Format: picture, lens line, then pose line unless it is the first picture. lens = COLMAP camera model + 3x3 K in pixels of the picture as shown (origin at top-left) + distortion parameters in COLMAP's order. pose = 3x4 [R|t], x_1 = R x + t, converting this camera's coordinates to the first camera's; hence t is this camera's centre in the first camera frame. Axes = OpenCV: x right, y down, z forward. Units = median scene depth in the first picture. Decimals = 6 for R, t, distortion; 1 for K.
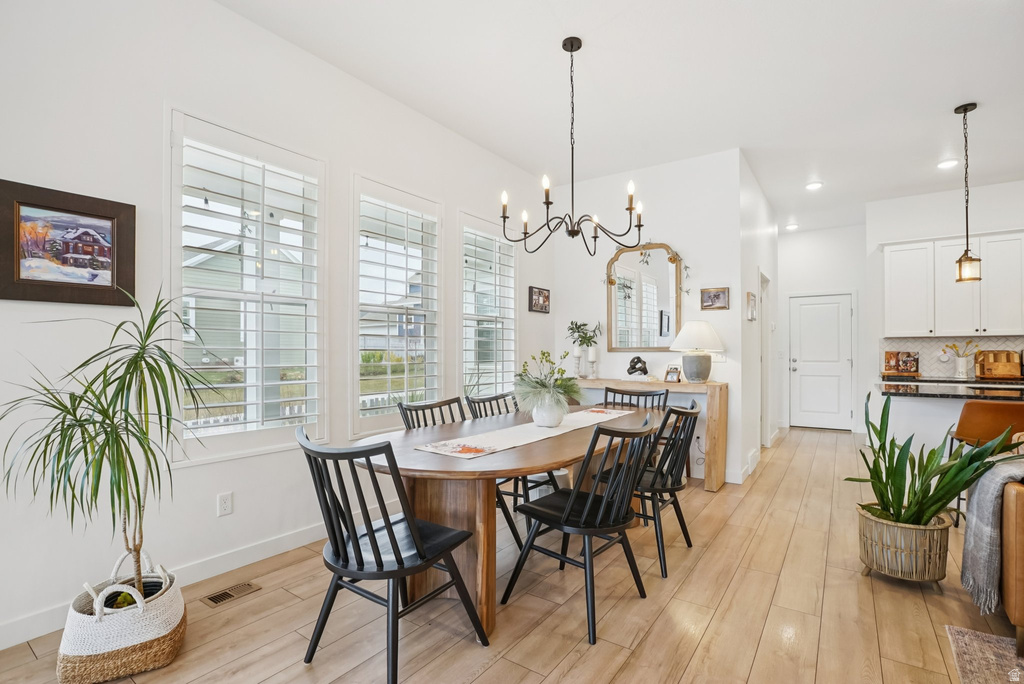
lens RADIAL K [[471.8, 0, 514.6], [0, 471.8, 347.7], [0, 0, 1]] dist [-0.016162, -0.000231]
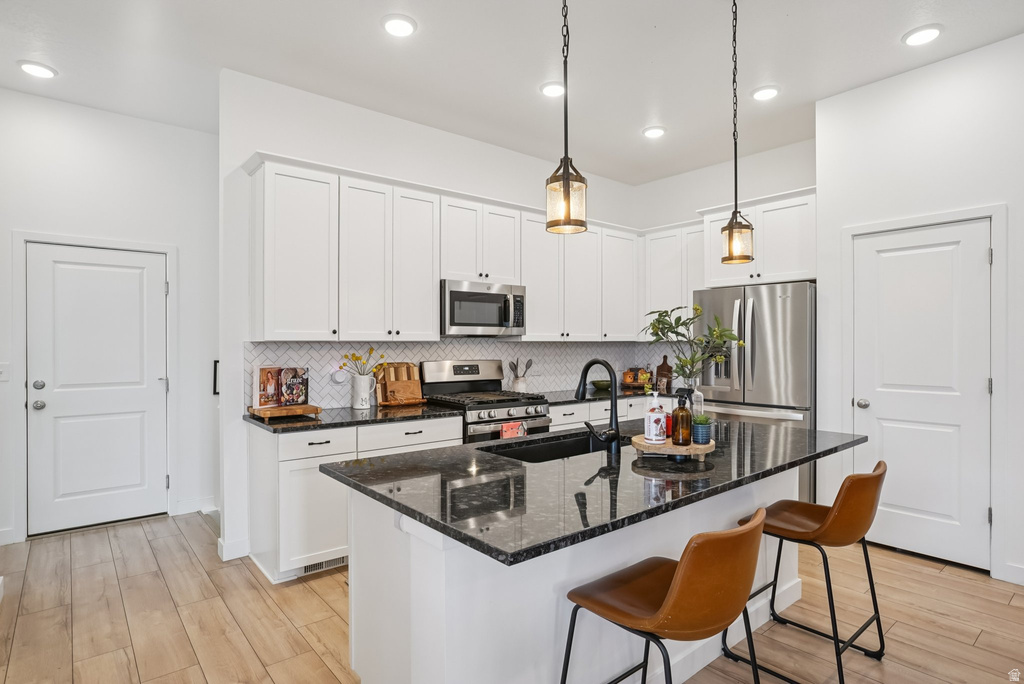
lens RADIAL K [[549.8, 0, 520.1], [0, 549.8, 345.8], [0, 0, 1]] dist [-0.024671, 0.000617]
pose [[0.243116, -0.000425, 0.969997, 0.289568], [-0.007581, 0.999969, 0.002338, -0.020542], [-0.969968, -0.007922, 0.243105, 0.592337]]
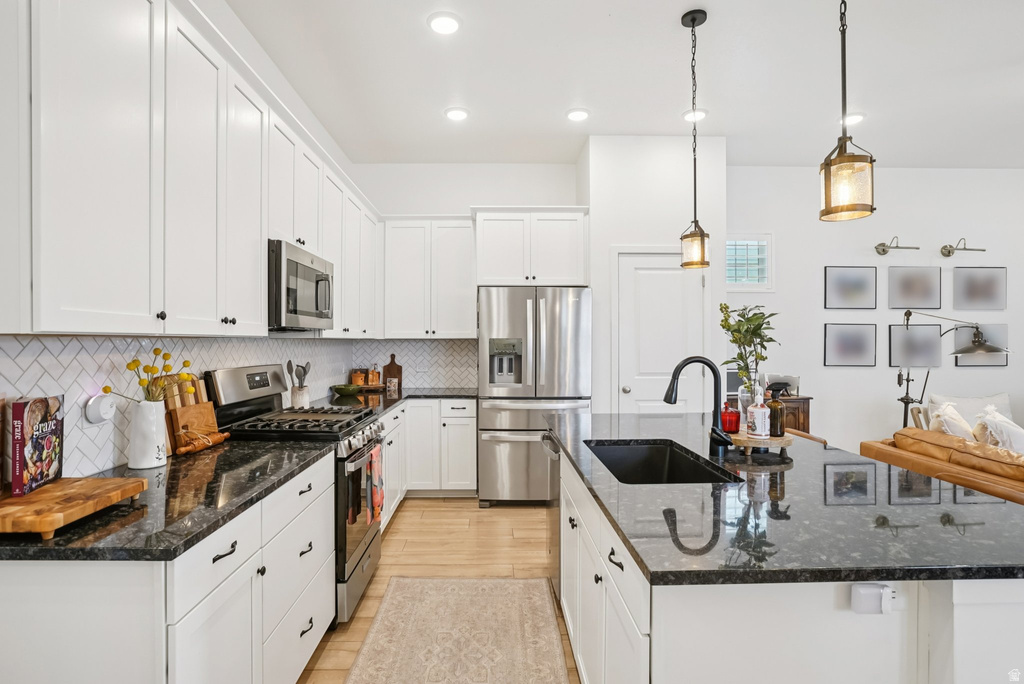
lens RADIAL K [[530.8, 0, 509.3], [0, 530.8, 337.5], [0, 0, 1]] dist [-0.000656, 0.002292]
pose [[-0.600276, 0.011003, 0.799717, 0.499237], [-0.002313, 0.999877, -0.015493, -0.017134], [-0.799789, -0.011150, -0.600177, 0.979014]]
